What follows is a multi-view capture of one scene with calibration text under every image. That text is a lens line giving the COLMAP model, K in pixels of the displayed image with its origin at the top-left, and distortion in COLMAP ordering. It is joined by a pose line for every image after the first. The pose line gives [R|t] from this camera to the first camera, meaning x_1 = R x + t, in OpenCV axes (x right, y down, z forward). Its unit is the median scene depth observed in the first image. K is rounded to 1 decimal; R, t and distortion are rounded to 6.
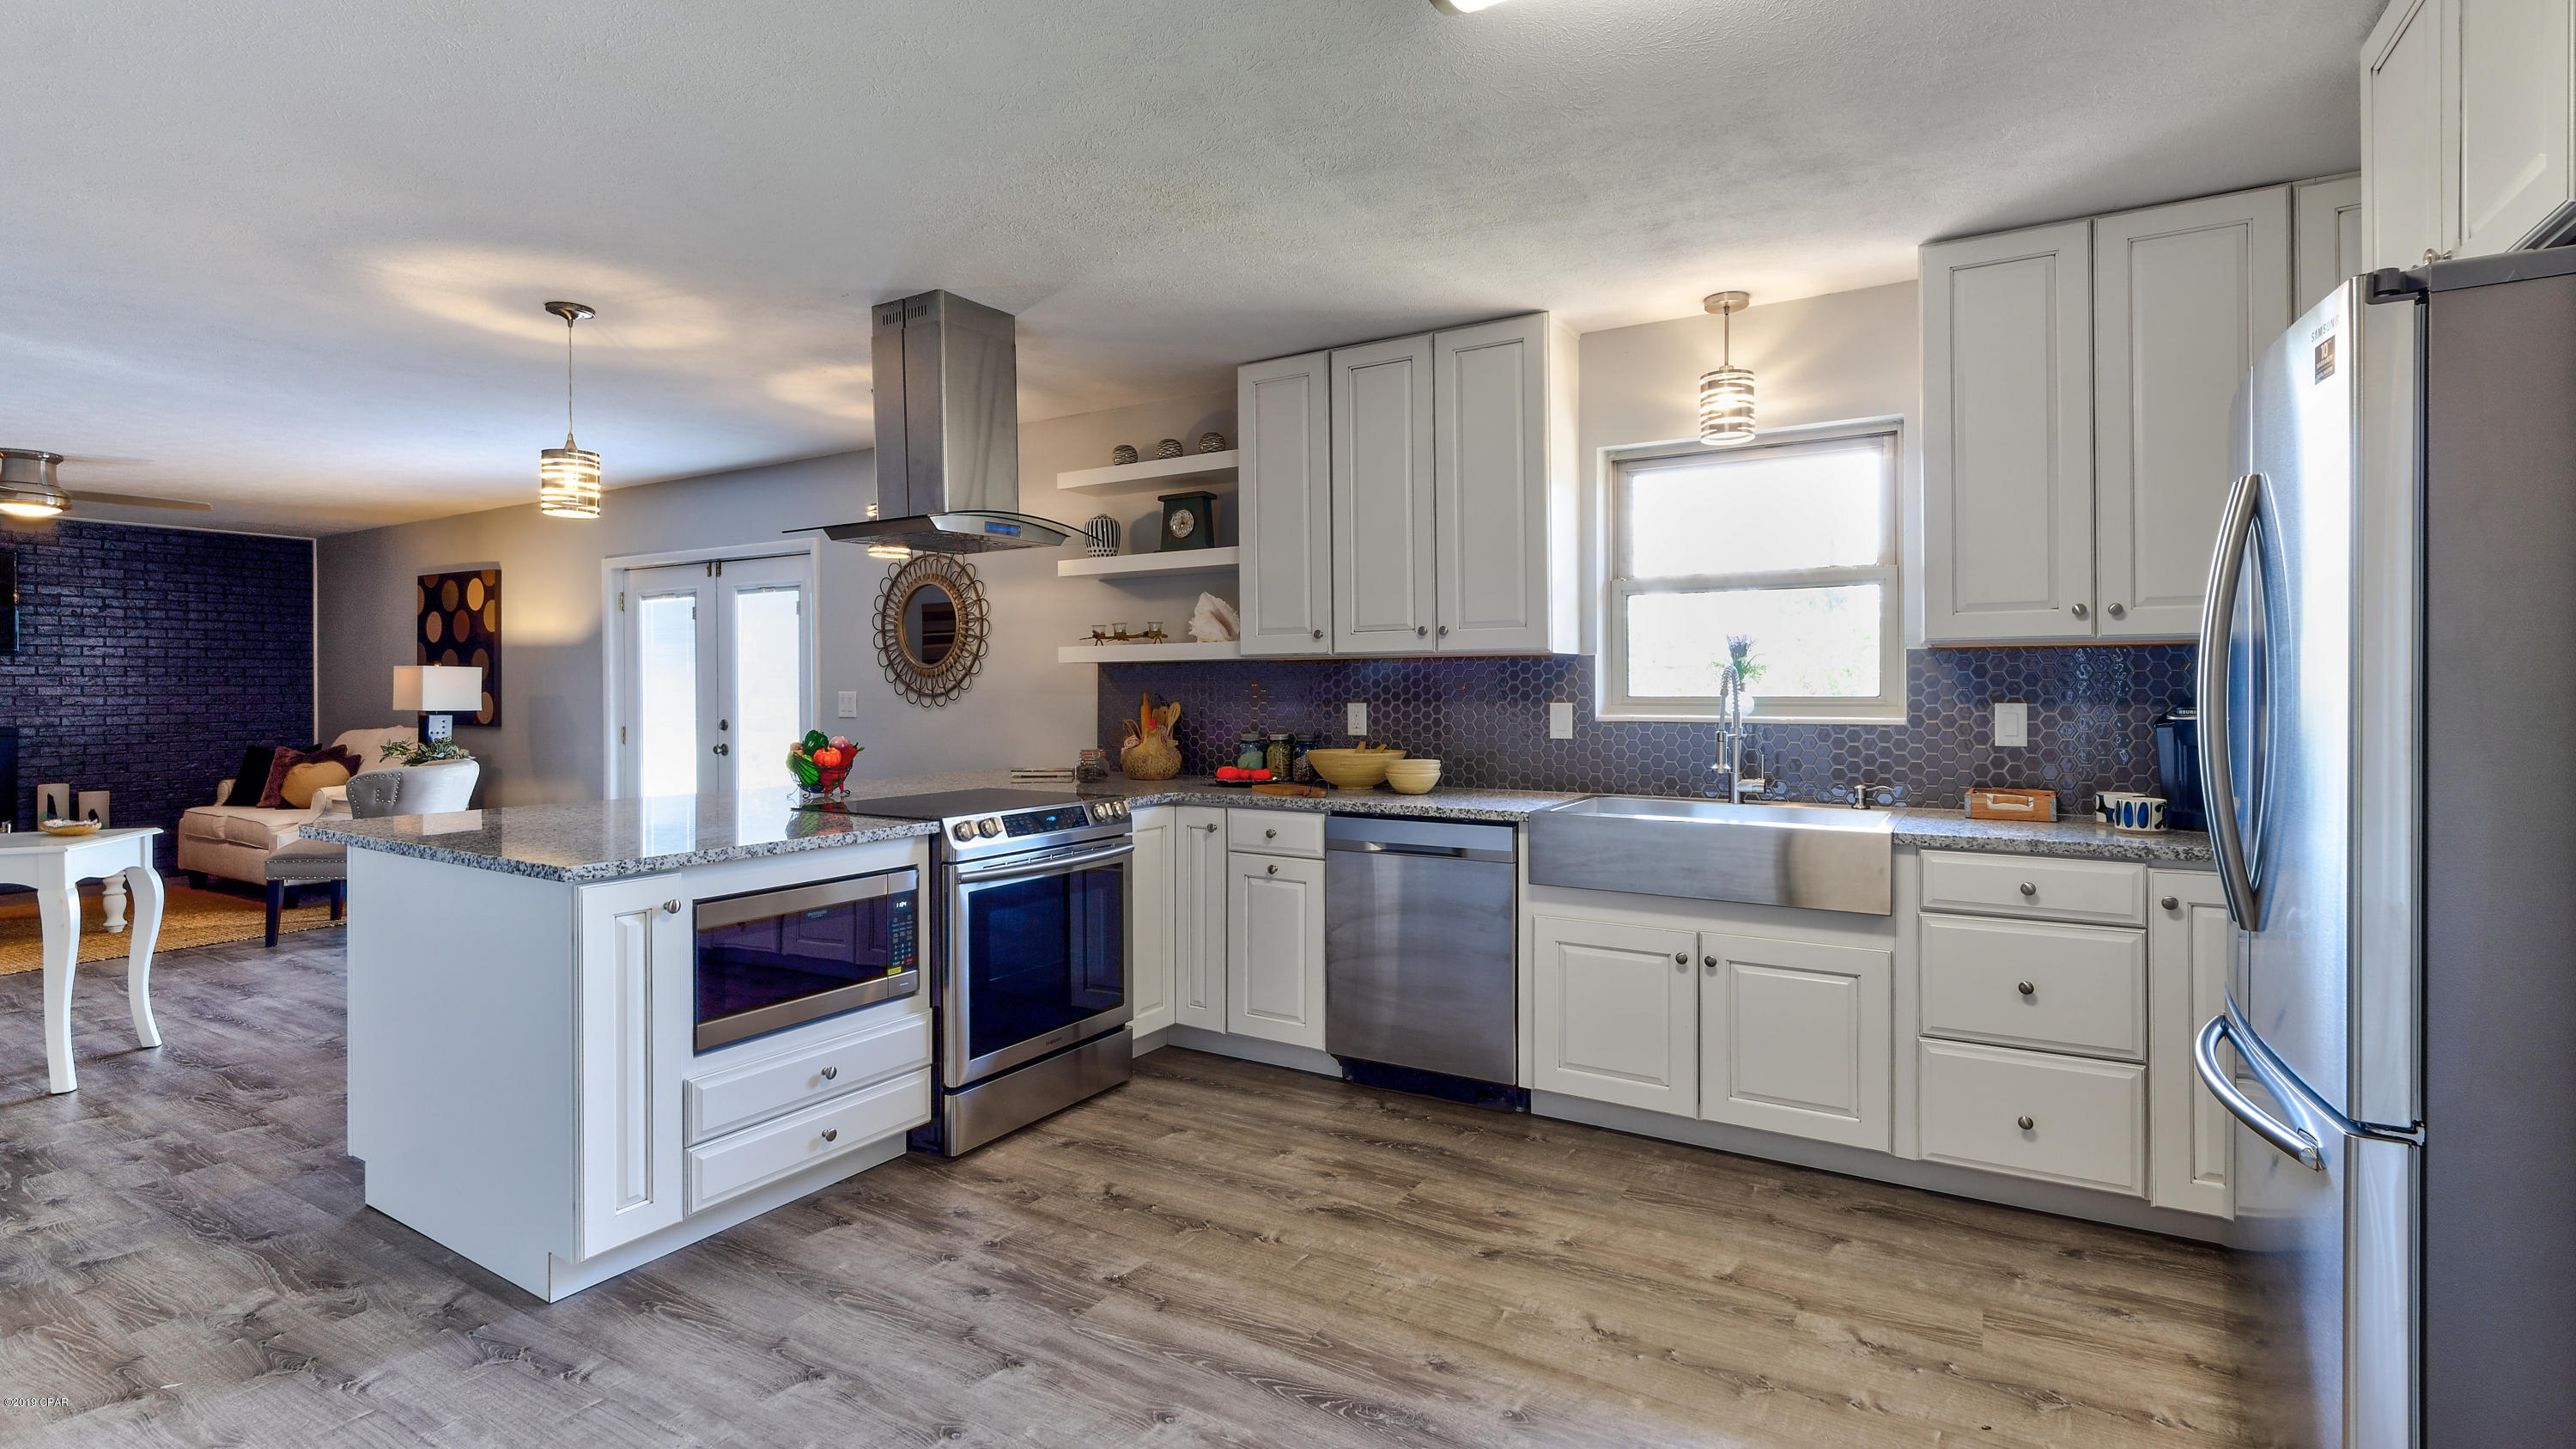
lens RADIAL K [[1149.1, 0, 1271.2], [0, 1149.1, 691.2], [0, 0, 1]] dist [-0.004615, 0.004529]
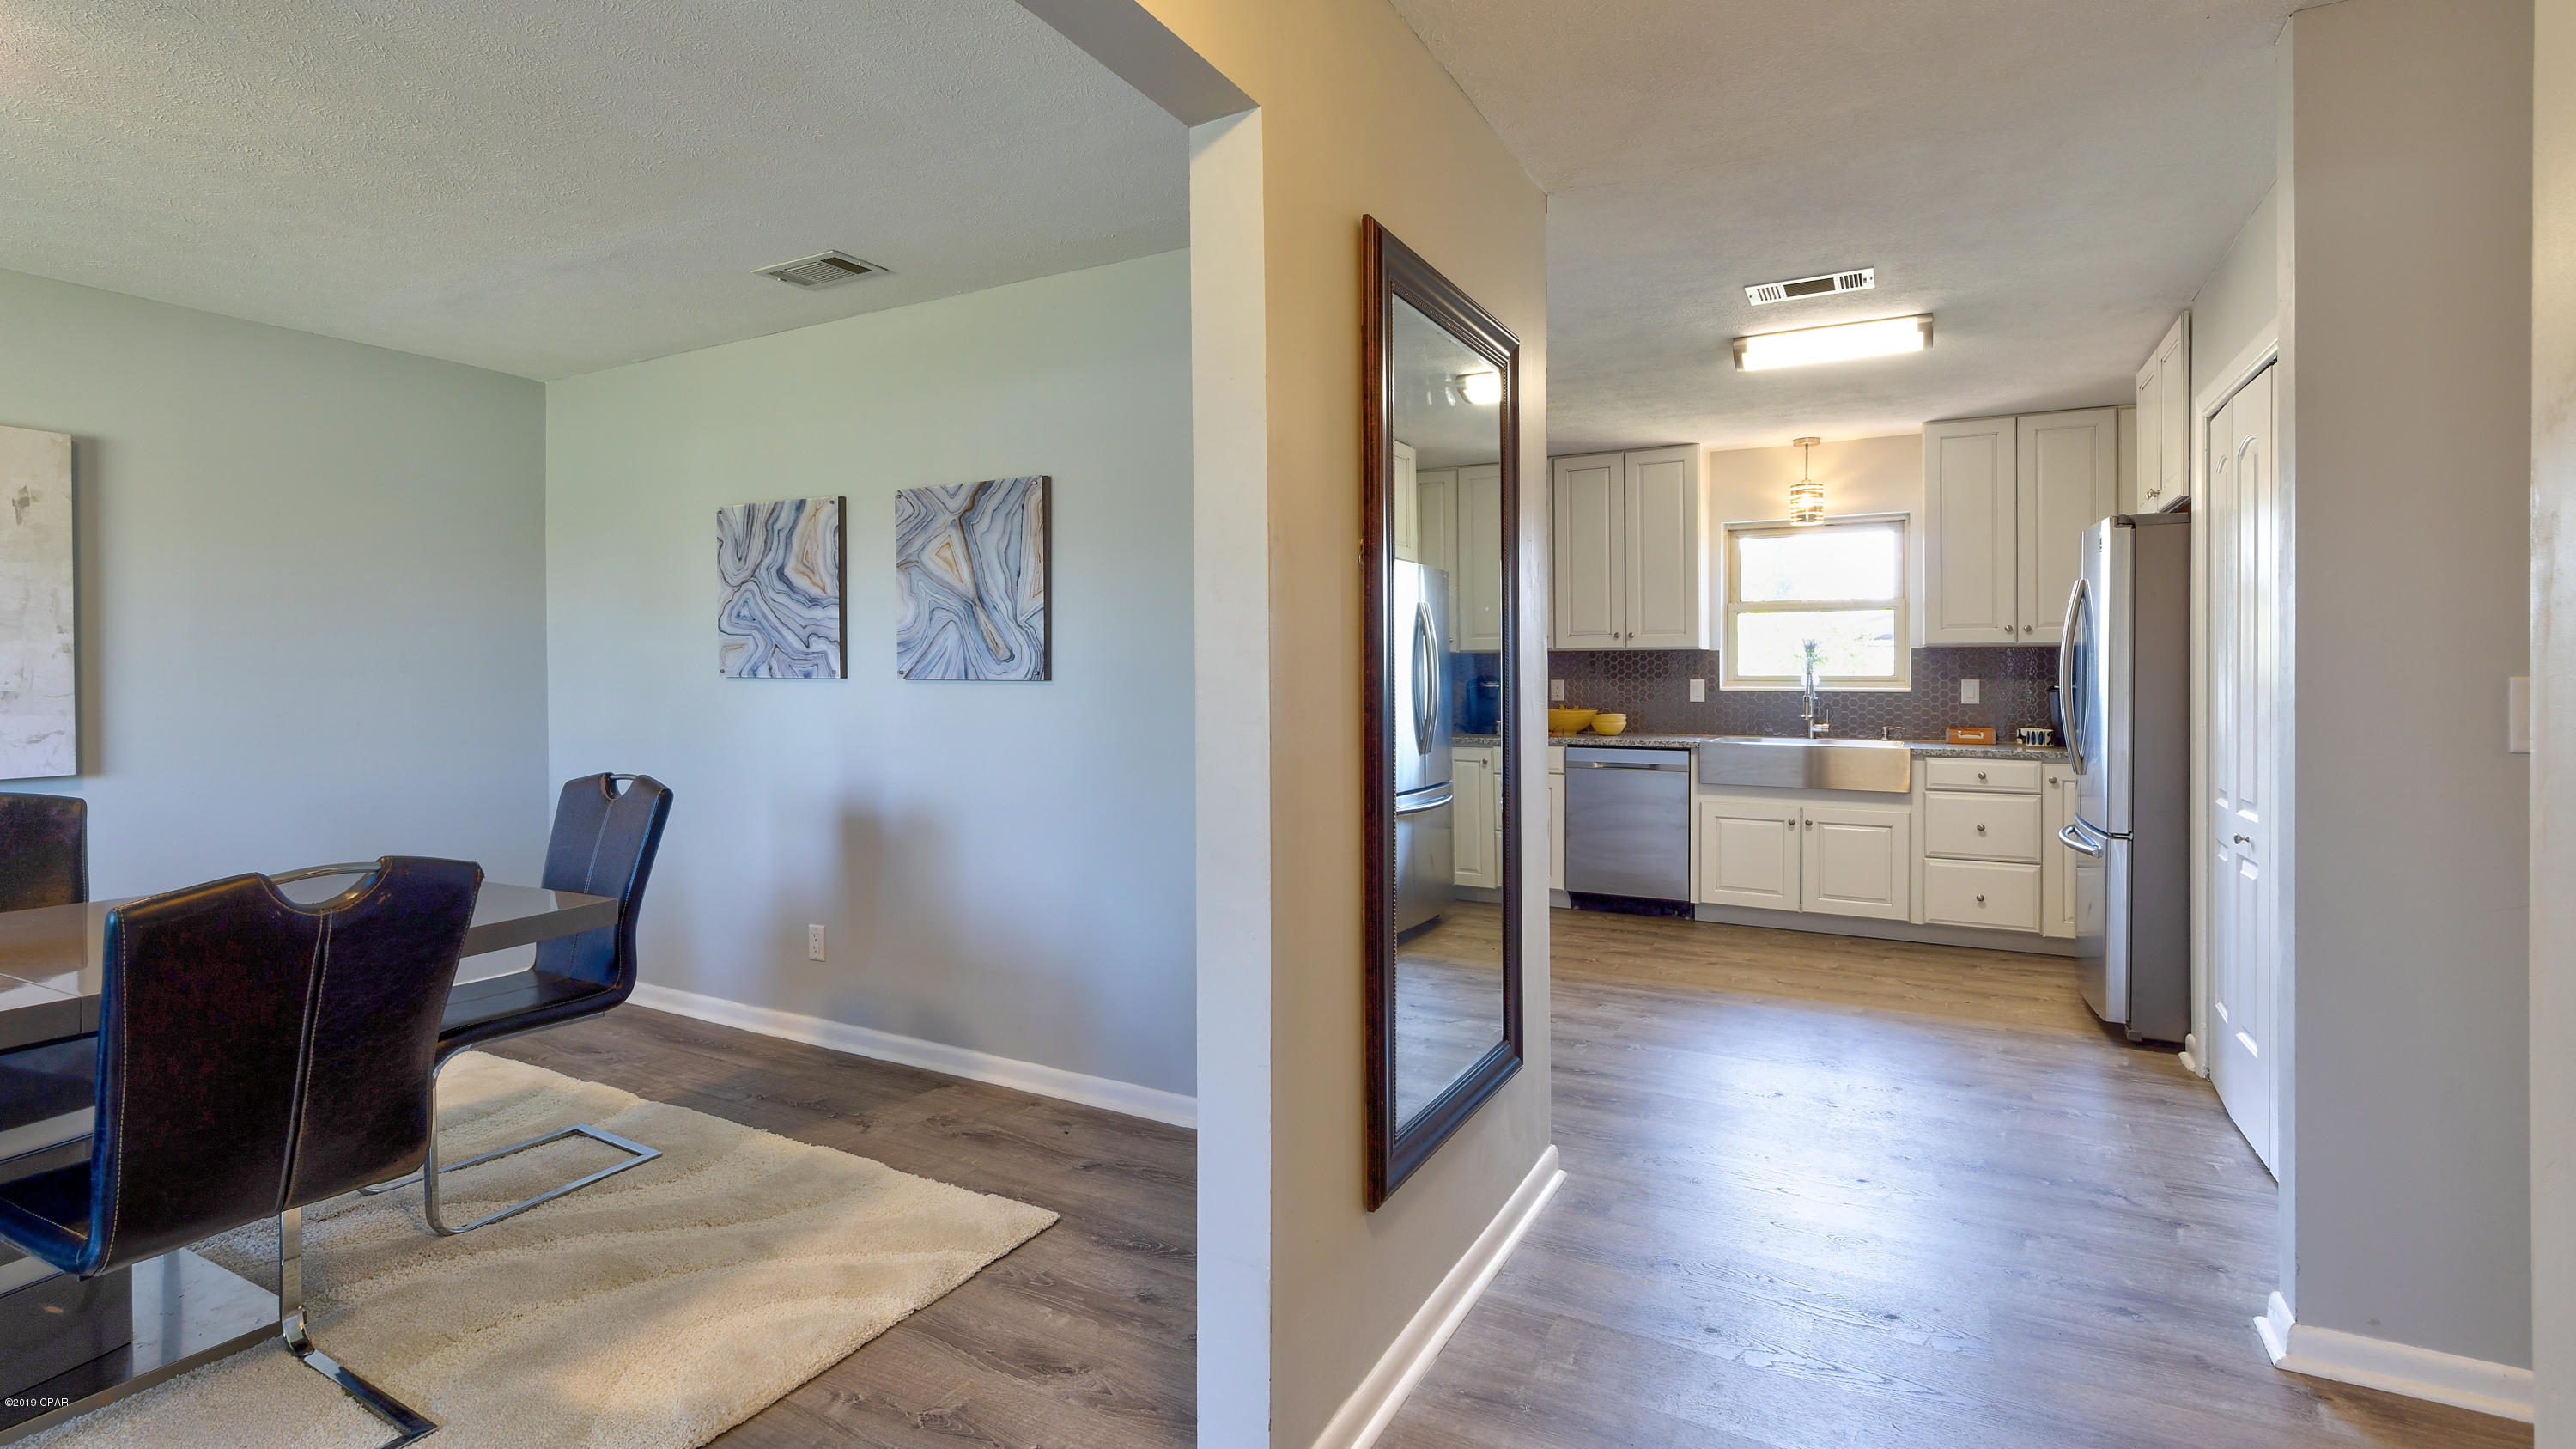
lens RADIAL K [[1149.1, 0, 1269.7], [0, 1149.1, 679.5], [0, 0, 1]] dist [-0.004615, 0.004529]
pose [[0.999035, 0.001594, 0.043883, -0.478177], [-0.001837, 0.999983, 0.005496, 0.002793], [-0.043873, -0.005572, 0.999022, -0.671543]]
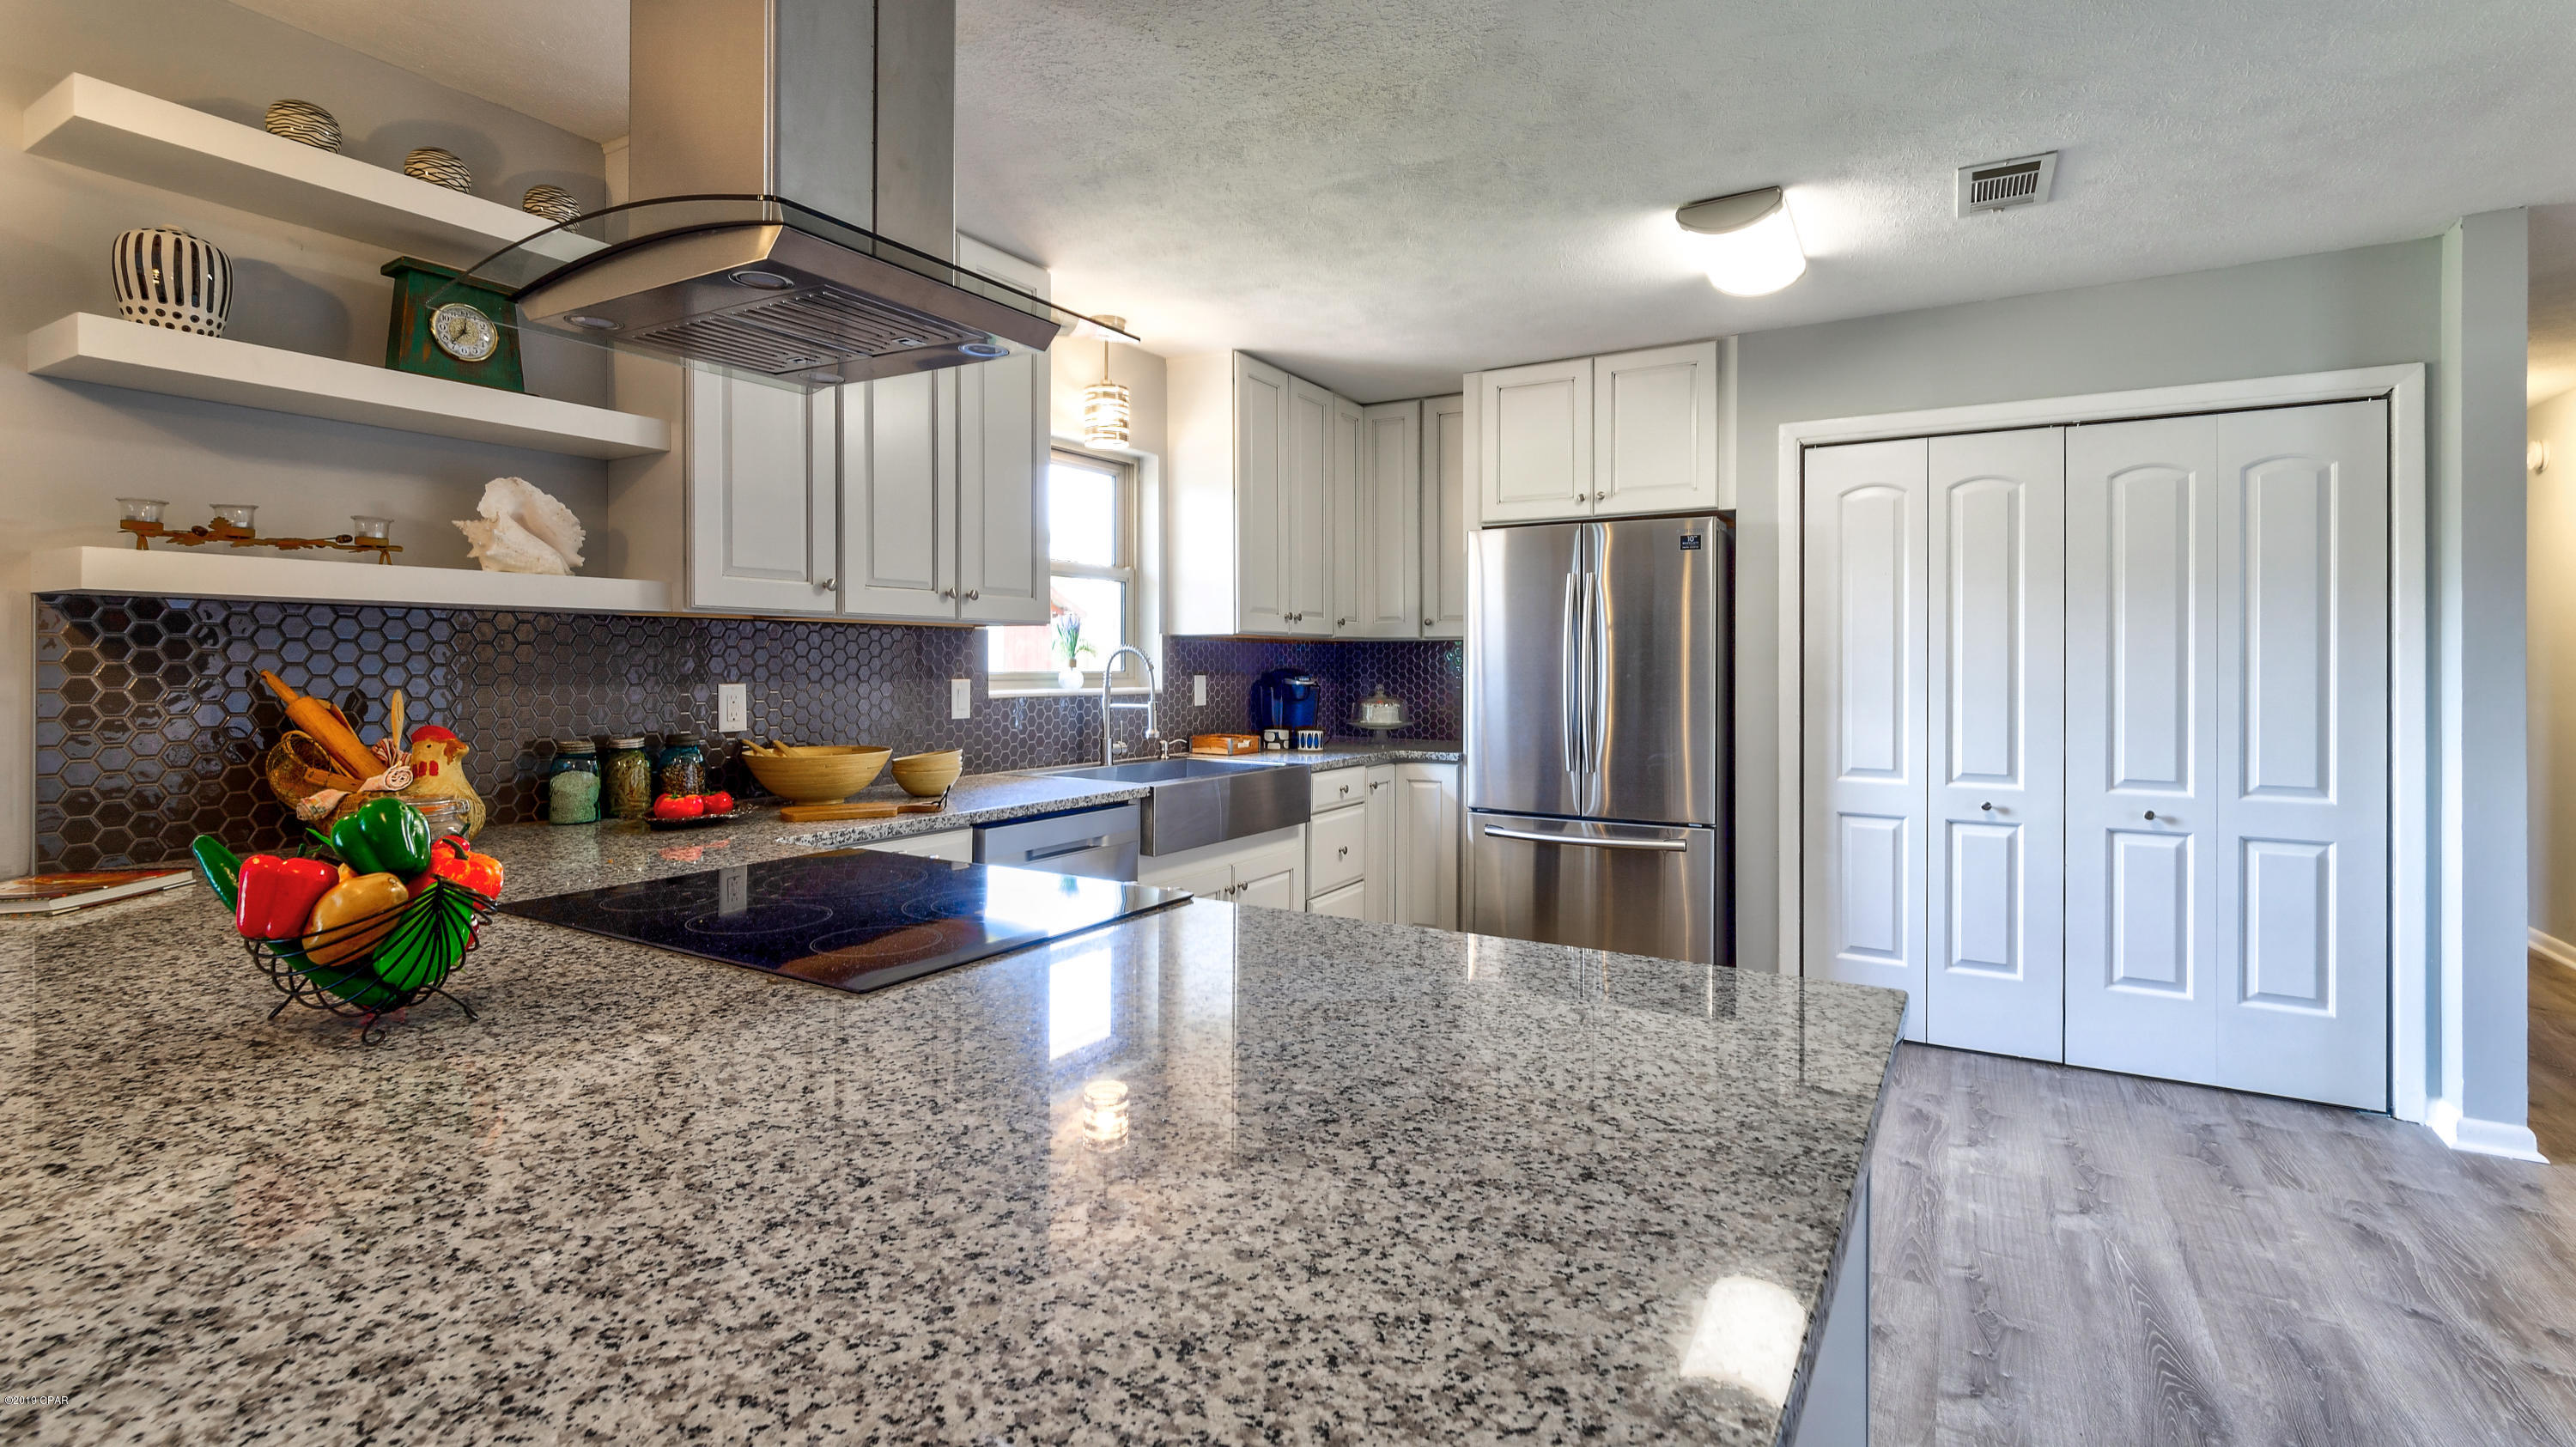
lens RADIAL K [[1149.0, 0, 1297.3], [0, 1149.0, 656.0], [0, 0, 1]] dist [-0.004615, 0.004529]
pose [[-0.000244, 0.010004, 0.999950, -0.755712], [-0.000796, 0.999950, -0.010004, 0.000342], [-1.000000, -0.000799, -0.000236, 0.834807]]
